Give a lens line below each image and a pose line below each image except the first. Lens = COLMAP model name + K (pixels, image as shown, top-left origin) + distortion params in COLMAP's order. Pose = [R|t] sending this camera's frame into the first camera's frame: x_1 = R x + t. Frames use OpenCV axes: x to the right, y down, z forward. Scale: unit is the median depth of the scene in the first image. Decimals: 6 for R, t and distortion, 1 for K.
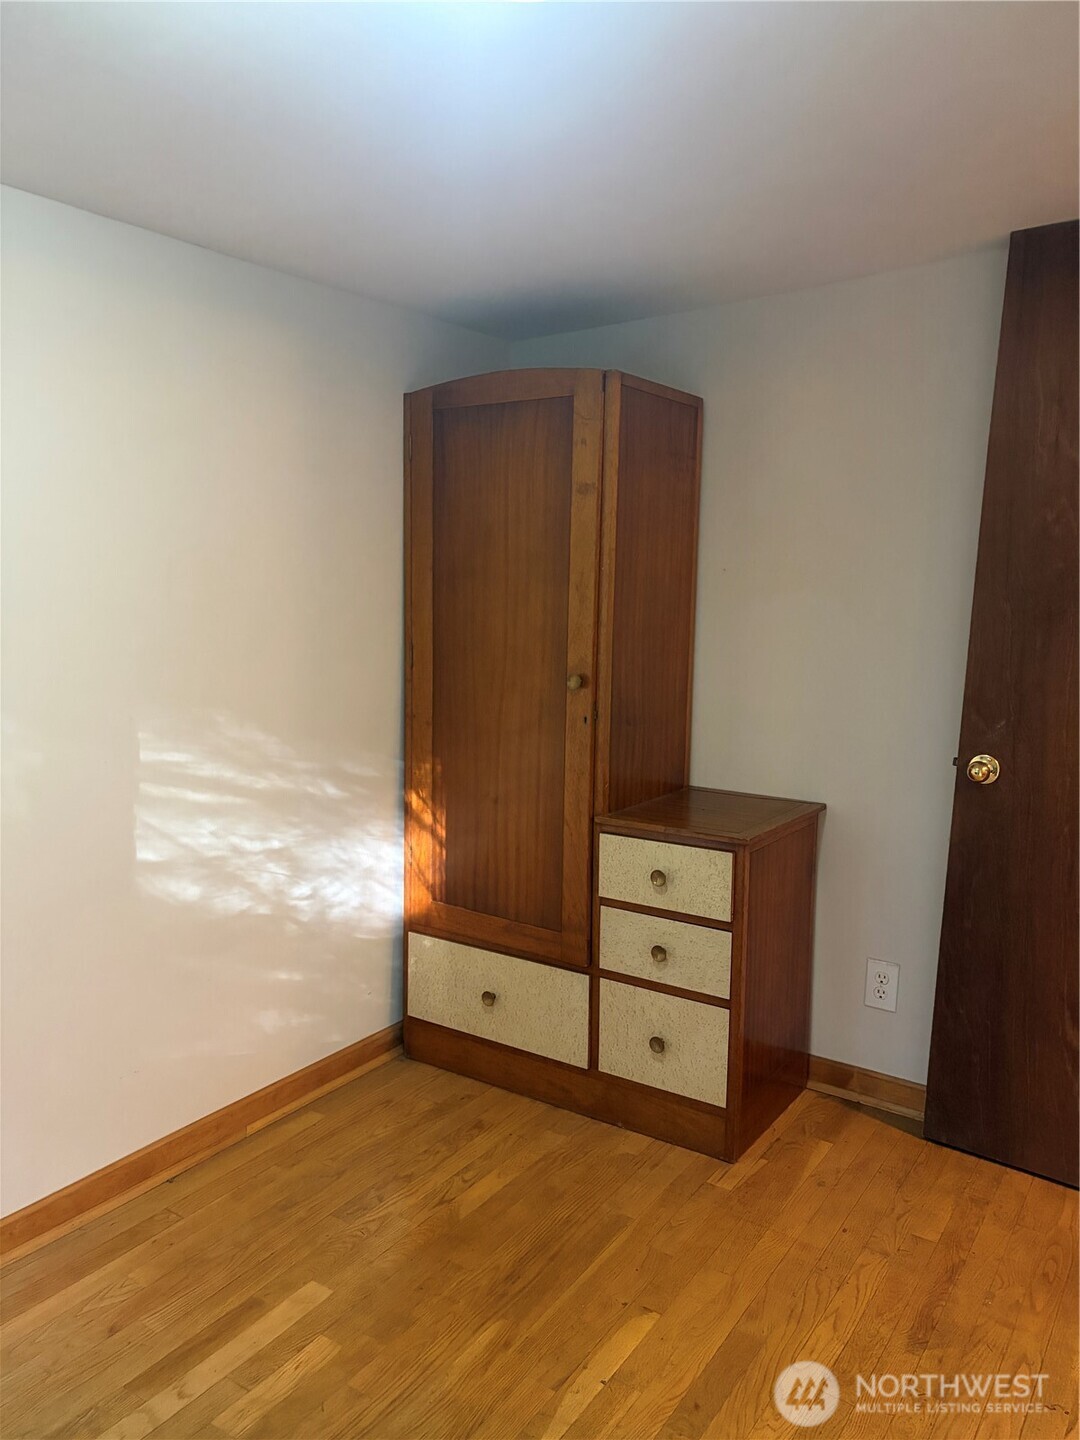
lens RADIAL K [[1046.6, 0, 540.0], [0, 1046.6, 720.0], [0, 0, 1]] dist [0.053361, -0.059642]
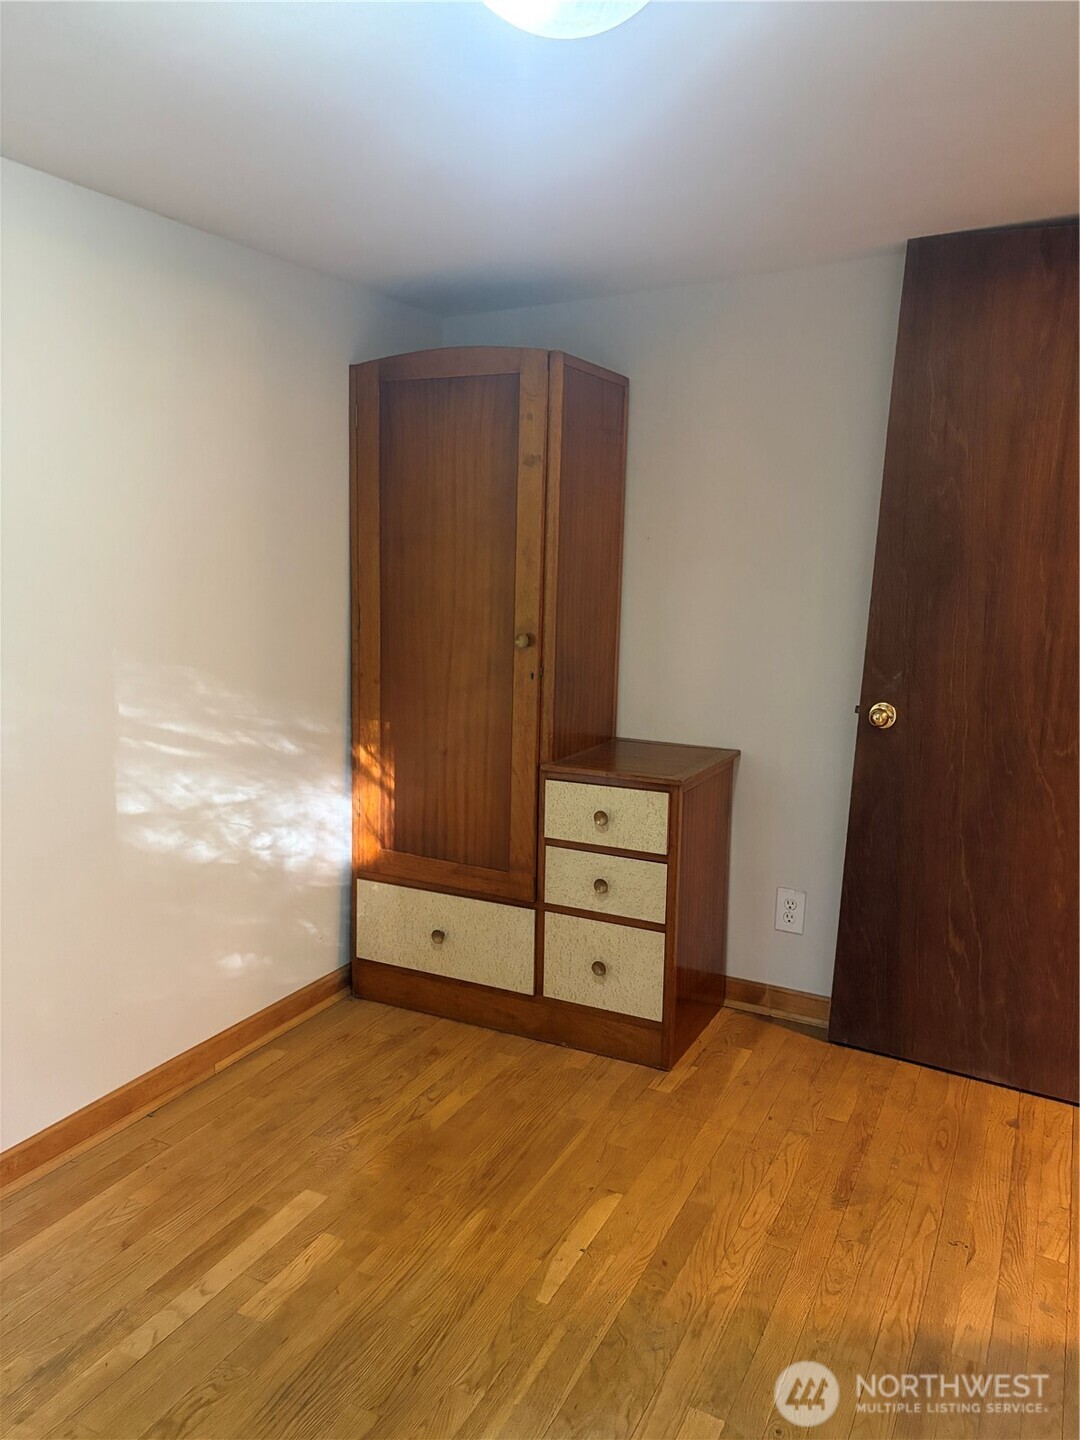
lens RADIAL K [[1046.6, 0, 540.0], [0, 1046.6, 720.0], [0, 0, 1]] dist [0.053361, -0.059642]
pose [[0.991471, -0.013395, 0.129639, -0.092300], [0.009400, 0.999463, 0.031377, 0.012145], [-0.129990, -0.029891, 0.991065, -0.079142]]
